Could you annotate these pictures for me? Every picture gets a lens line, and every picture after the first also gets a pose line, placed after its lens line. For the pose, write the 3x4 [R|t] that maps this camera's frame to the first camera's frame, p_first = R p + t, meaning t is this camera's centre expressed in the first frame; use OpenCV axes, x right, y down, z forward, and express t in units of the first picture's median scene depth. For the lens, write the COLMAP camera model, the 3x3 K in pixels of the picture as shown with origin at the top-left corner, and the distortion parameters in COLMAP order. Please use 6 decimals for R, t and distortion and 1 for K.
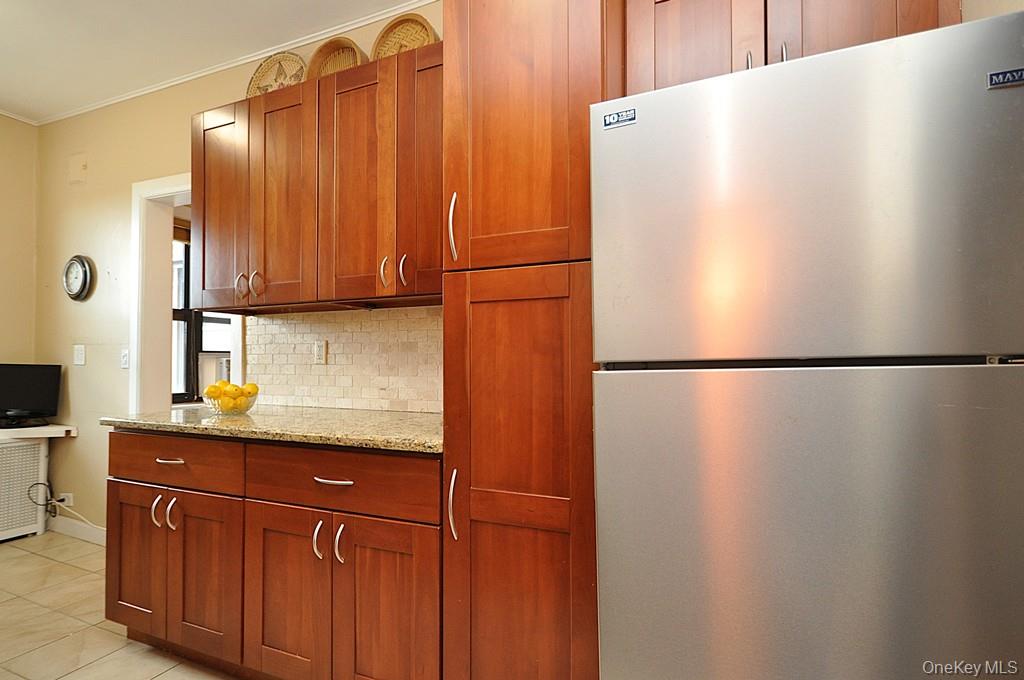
lens RADIAL K [[486.9, 0, 512.4], [0, 486.9, 354.9], [0, 0, 1]] dist [0.011132, -0.010424]
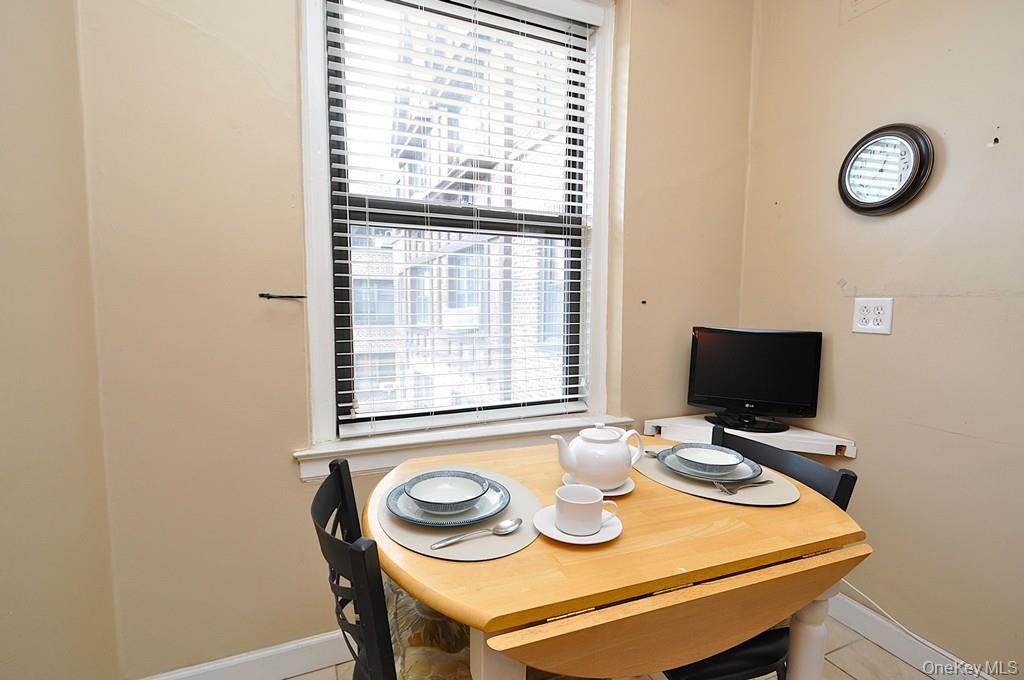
lens RADIAL K [[486.9, 0, 512.4], [0, 486.9, 354.9], [0, 0, 1]] dist [0.011132, -0.010424]
pose [[0.730406, 0.069372, -0.679482, -1.305000], [0.004797, 0.994283, 0.106668, -0.027396], [0.682997, -0.081170, 0.725897, 0.513177]]
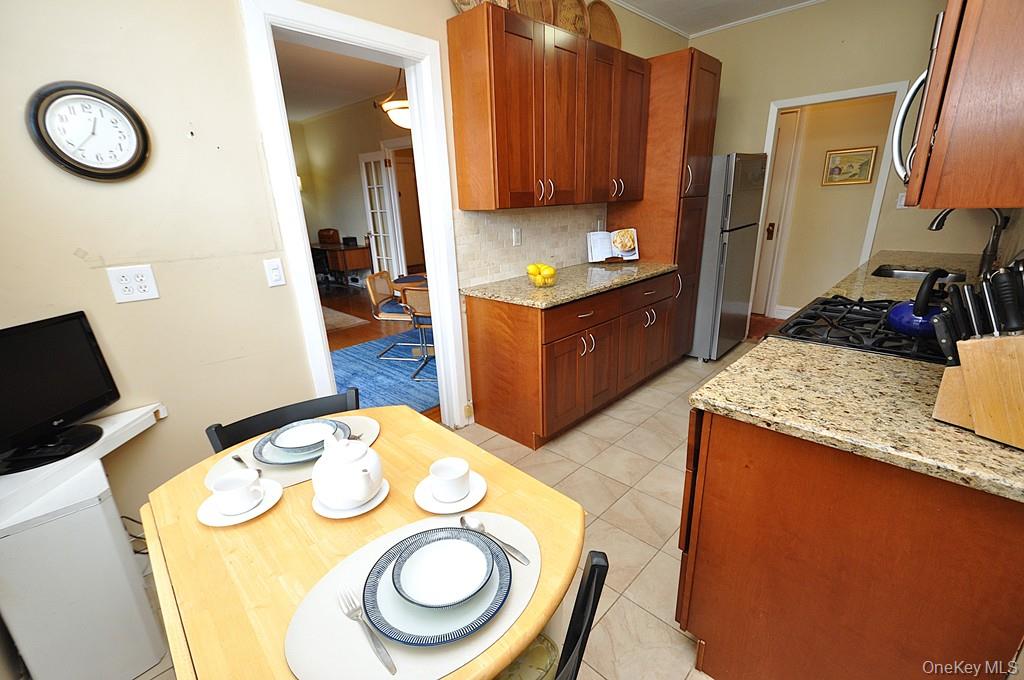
lens RADIAL K [[444.1, 0, 509.9], [0, 444.1, 353.5], [0, 0, 1]] dist [0.009361, -0.008285]
pose [[0.368788, -0.317792, 0.873501, -1.947011], [0.022342, 0.942499, 0.333462, -0.139539], [-0.929245, -0.103461, 0.354682, 0.653515]]
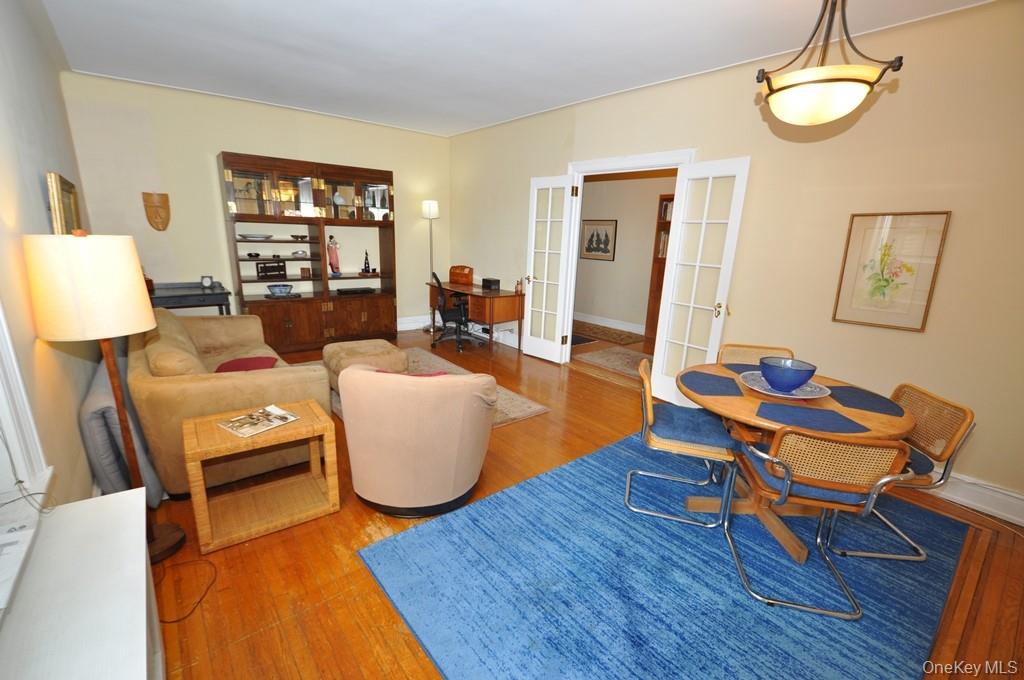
lens RADIAL K [[444.1, 0, 509.9], [0, 444.1, 353.5], [0, 0, 1]] dist [0.009361, -0.008285]
pose [[0.475868, -0.210383, 0.853984, -1.432611], [-0.047900, 0.963329, 0.264012, -0.155868], [-0.878212, -0.166540, 0.448340, 1.866630]]
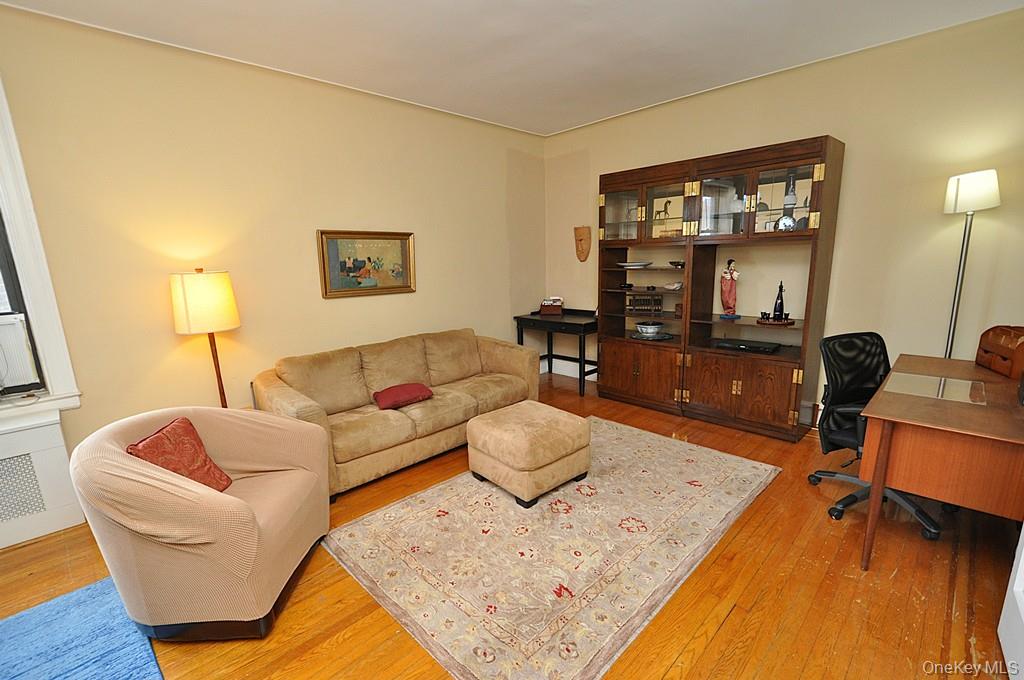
lens RADIAL K [[459.9, 0, 509.8], [0, 459.9, 354.9], [0, 0, 1]] dist [0.010431, -0.007422]
pose [[0.922544, 0.057711, -0.381552, 0.543846], [0.031792, 0.974026, 0.224195, -0.153534], [0.384580, -0.218960, 0.896747, 2.046119]]
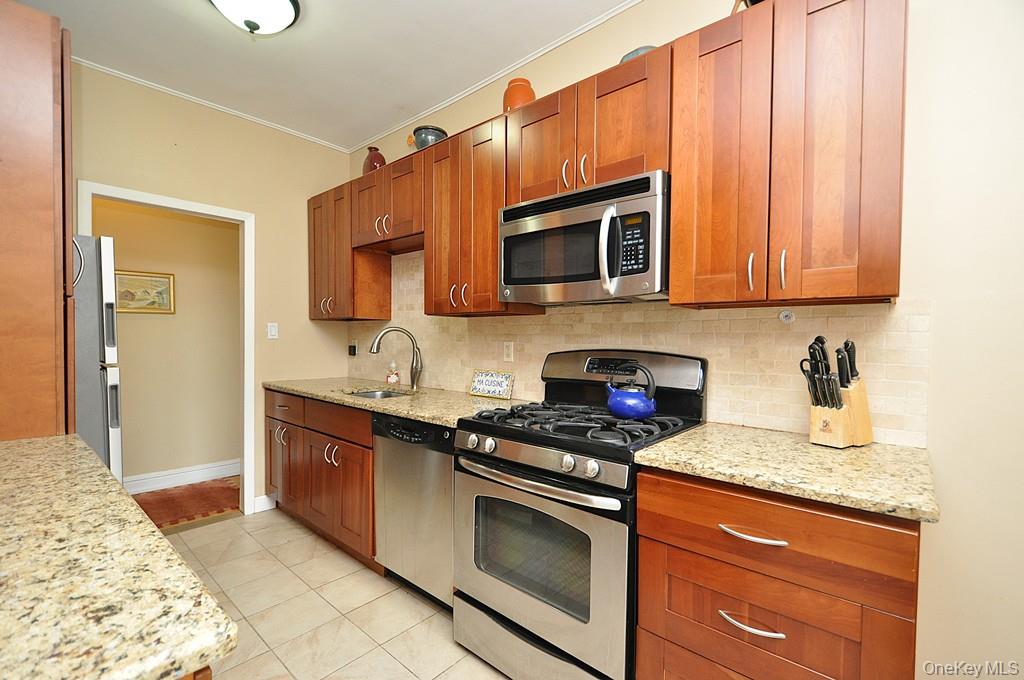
lens RADIAL K [[445.1, 0, 512.3], [0, 445.1, 351.0], [0, 0, 1]] dist [0.001157, -0.000260]
pose [[-0.948098, -0.017845, 0.317478, -1.088637], [-0.016322, 0.999839, 0.007457, -0.041364], [-0.317560, 0.001888, -0.948236, 1.201918]]
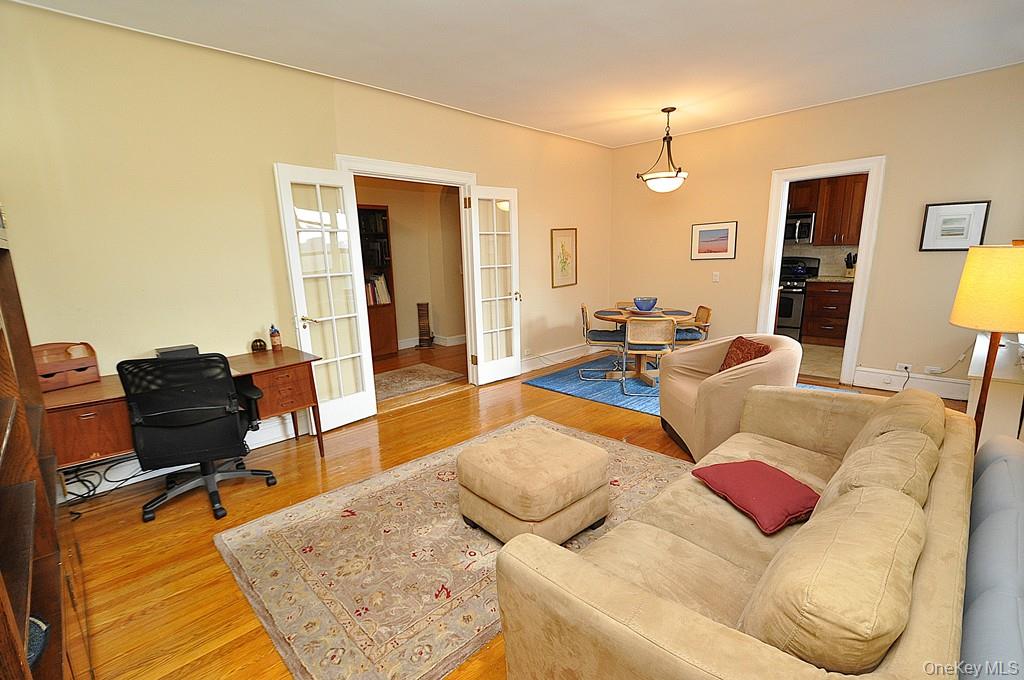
lens RADIAL K [[459.9, 0, 509.8], [0, 459.9, 354.9], [0, 0, 1]] dist [0.010431, -0.007422]
pose [[-0.922050, -0.059252, 0.382508, -0.376286], [0.025035, 0.977016, 0.211692, -0.114874], [-0.386259, 0.204766, -0.899374, 4.490886]]
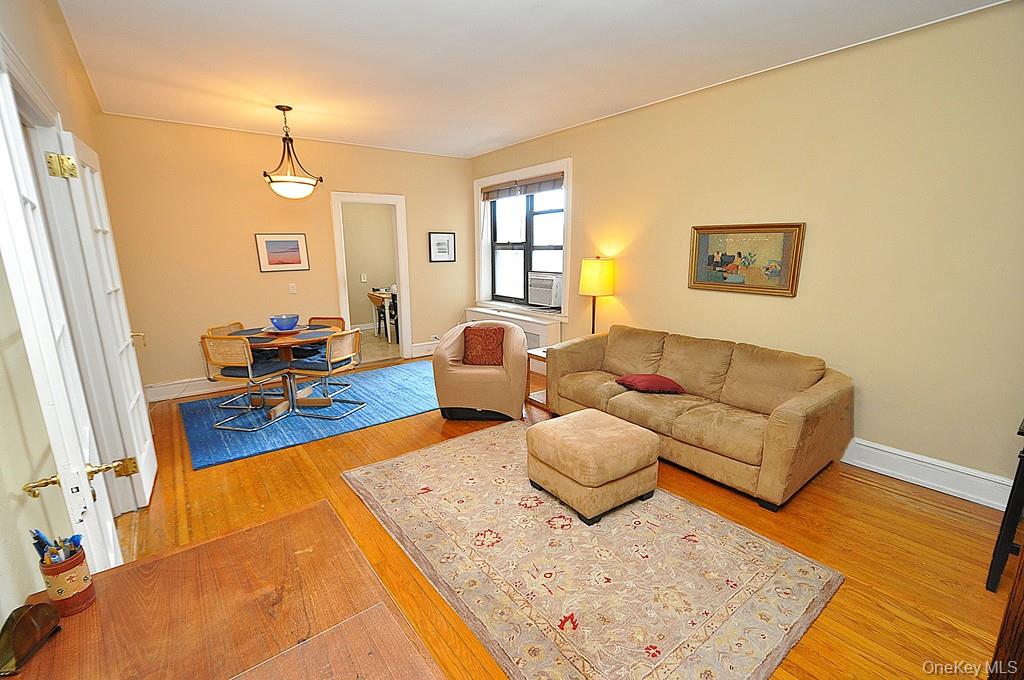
lens RADIAL K [[444.1, 0, 509.9], [0, 444.1, 353.5], [0, 0, 1]] dist [0.009361, -0.008285]
pose [[-0.500102, 0.201978, -0.842082, 1.297846], [0.014217, 0.974203, 0.225224, -0.157385], [0.865850, 0.100663, -0.490073, 3.849044]]
